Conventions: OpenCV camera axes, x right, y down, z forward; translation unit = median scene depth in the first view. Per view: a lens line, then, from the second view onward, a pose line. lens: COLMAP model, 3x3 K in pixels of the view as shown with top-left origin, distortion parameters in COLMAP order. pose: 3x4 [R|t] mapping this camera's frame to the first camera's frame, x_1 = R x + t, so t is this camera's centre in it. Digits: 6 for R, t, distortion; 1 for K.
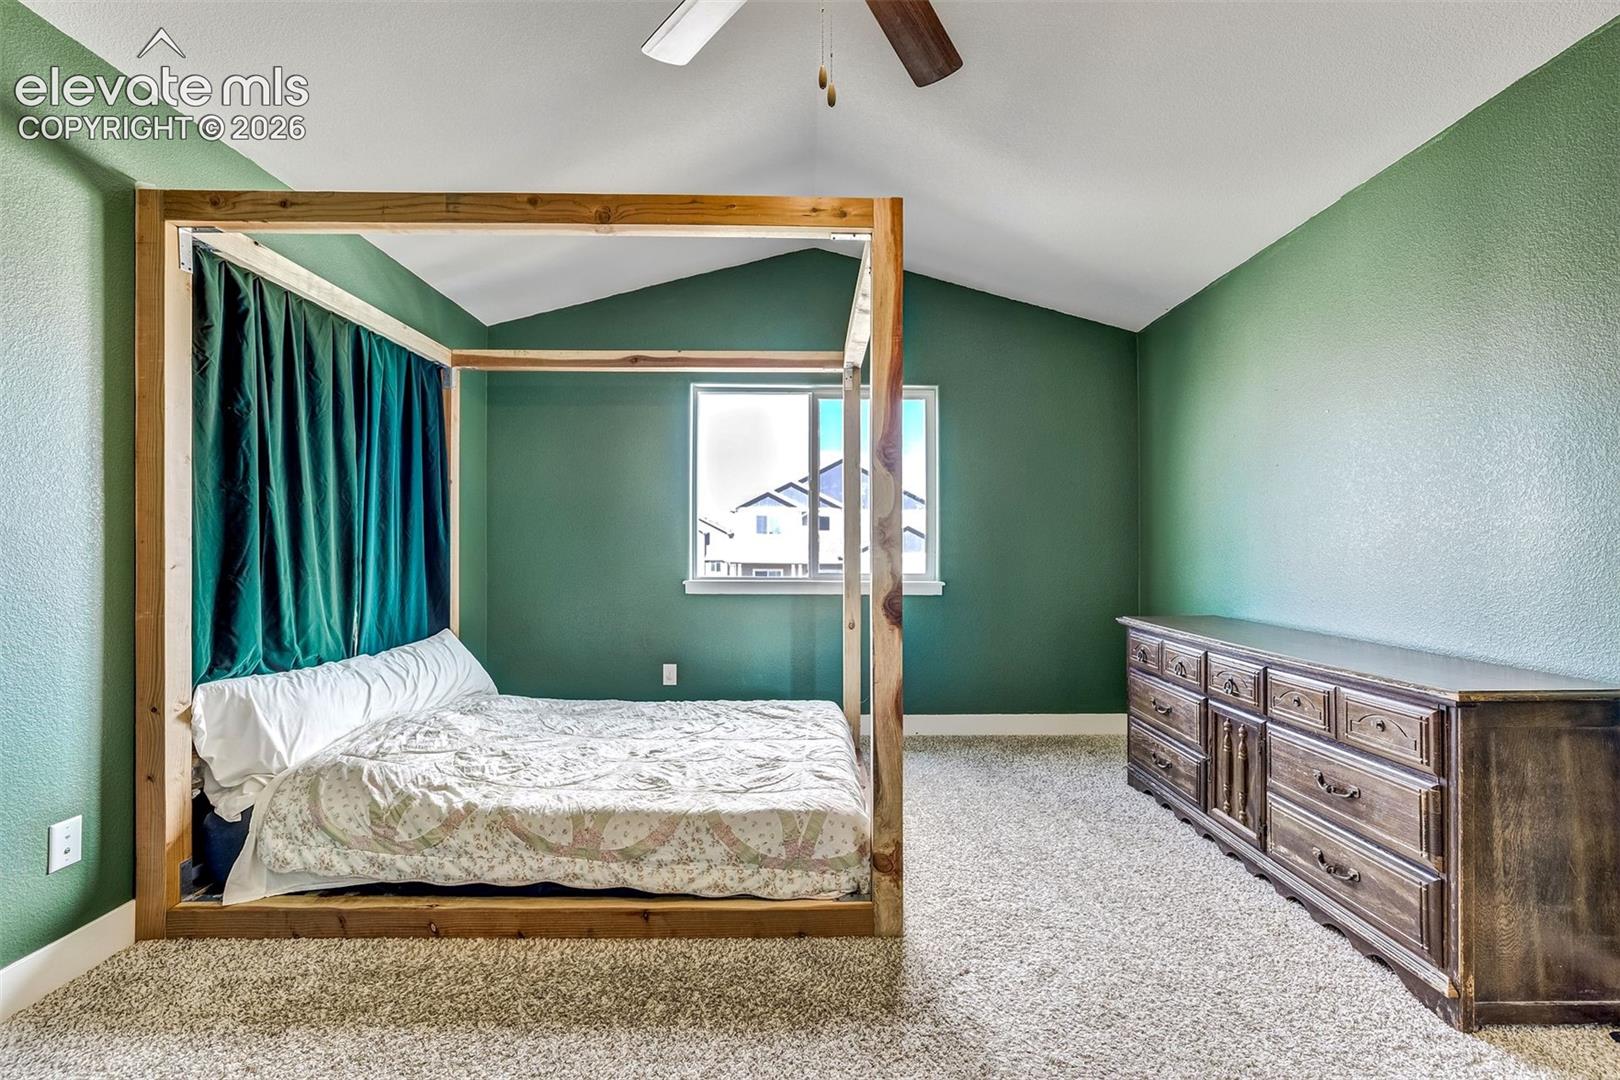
lens RADIAL K [[701.0, 0, 819.5], [0, 701.0, 540.7], [0, 0, 1]] dist [-0.030490, 0.011157]
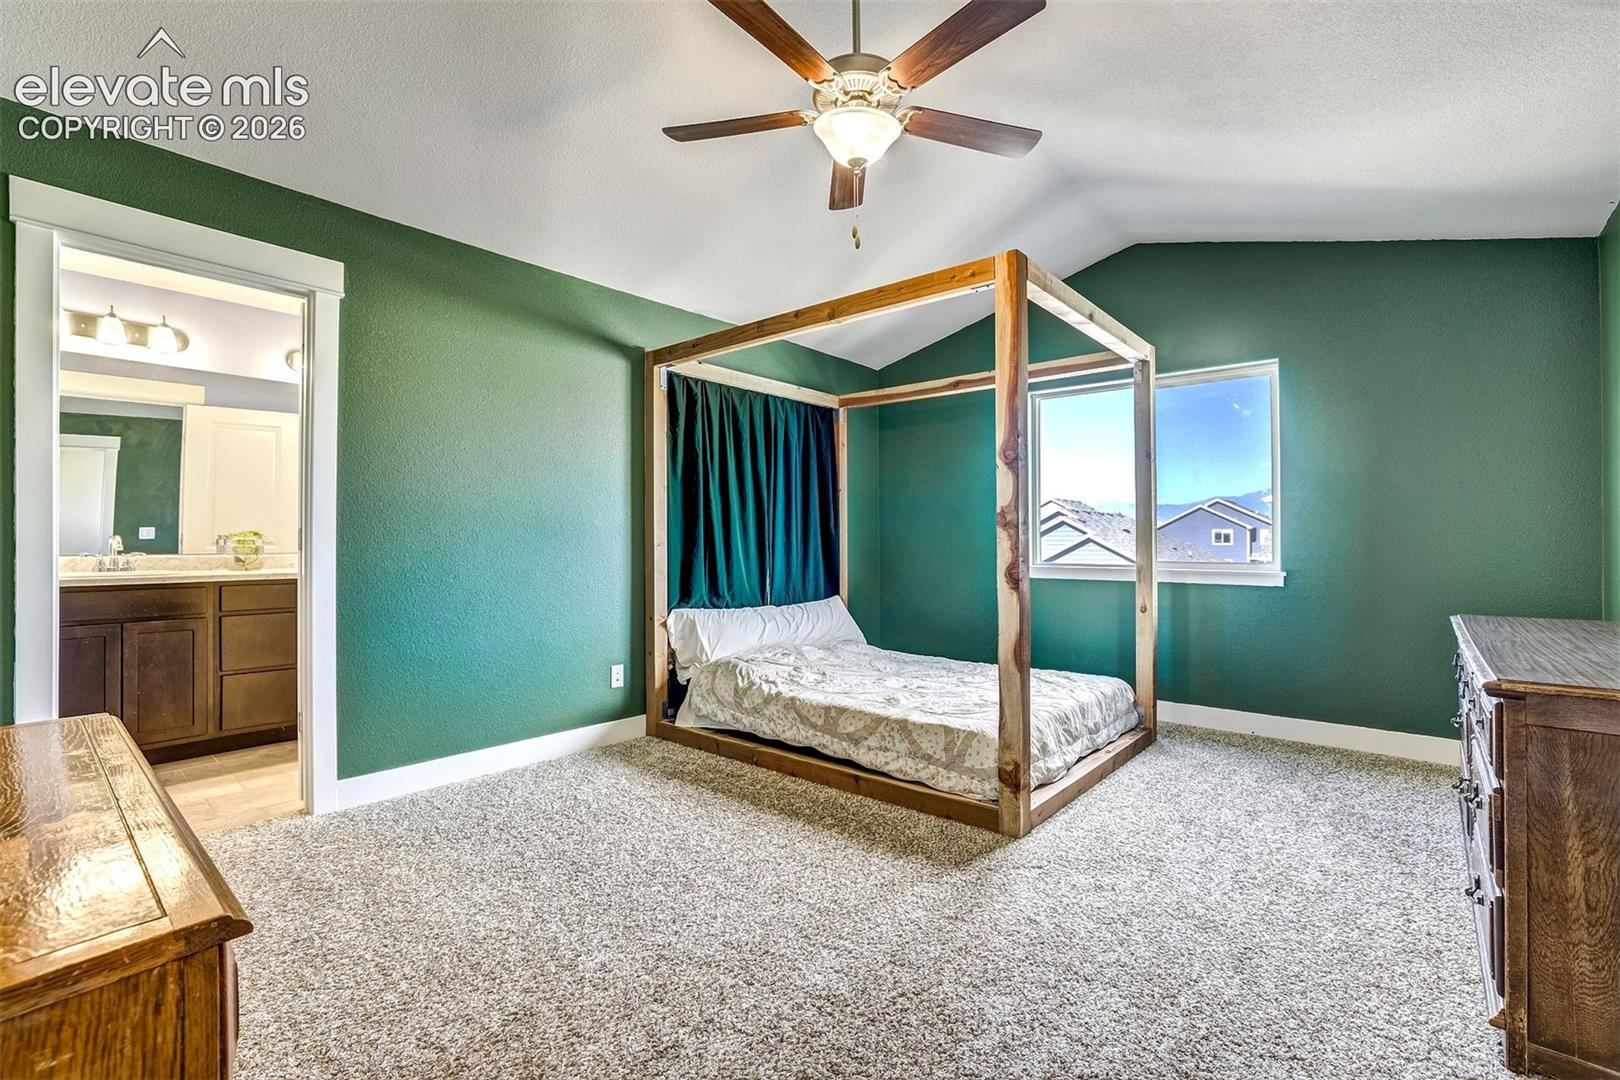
lens RADIAL K [[701.0, 0, 812.3], [0, 701.0, 540.0], [0, 0, 1]] dist [-0.030490, 0.011157]
pose [[0.754531, -0.006791, -0.656229, 0.641976], [0.008769, 0.999962, -0.000266, 0.026588], [0.656205, -0.005554, 0.754562, -0.183012]]
